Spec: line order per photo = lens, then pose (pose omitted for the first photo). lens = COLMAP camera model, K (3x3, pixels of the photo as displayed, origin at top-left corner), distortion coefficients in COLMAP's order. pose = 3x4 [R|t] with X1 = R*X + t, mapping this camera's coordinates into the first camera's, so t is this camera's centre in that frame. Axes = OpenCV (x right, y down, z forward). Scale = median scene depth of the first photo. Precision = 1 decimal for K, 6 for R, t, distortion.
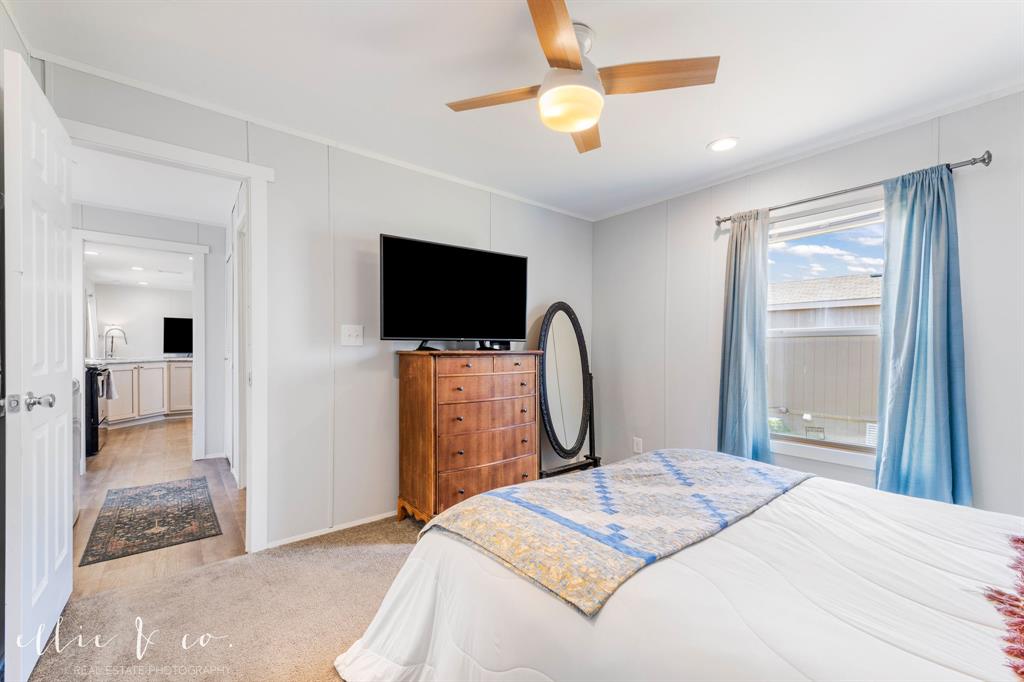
lens RADIAL K [[405.5, 0, 512.4], [0, 405.5, 355.5], [0, 0, 1]] dist [0.017978, -0.000027]
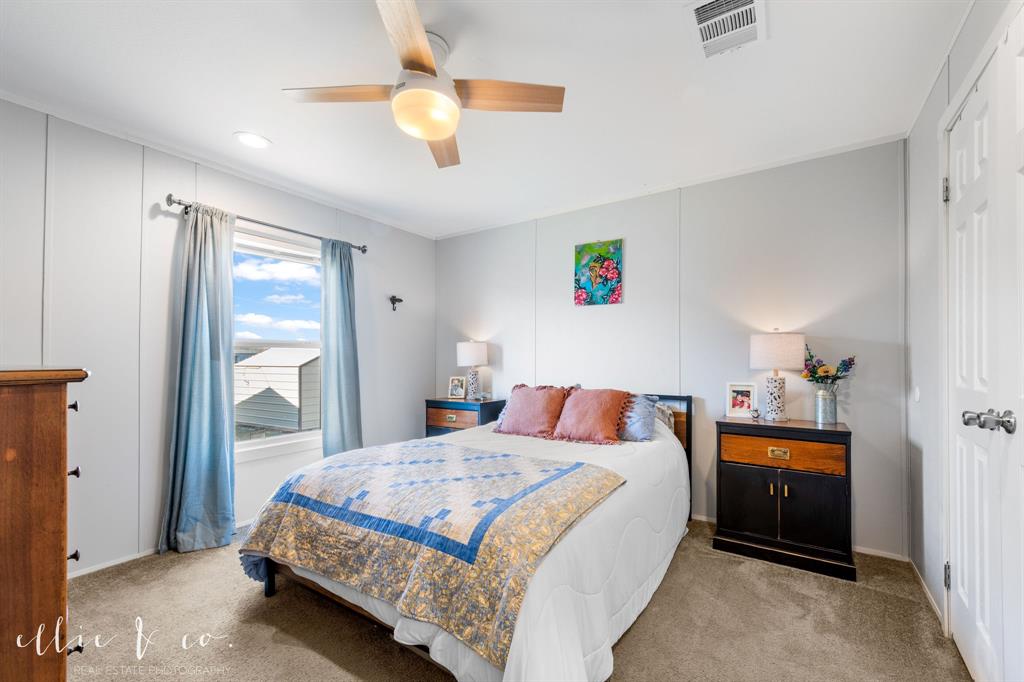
lens RADIAL K [[405.5, 0, 520.6], [0, 405.5, 356.9], [0, 0, 1]] dist [0.017978, -0.000027]
pose [[-0.265197, 0.000755, 0.964194, -0.889769], [0.022371, 0.999735, 0.005371, -0.020254], [-0.963935, 0.022995, -0.265143, 1.080485]]
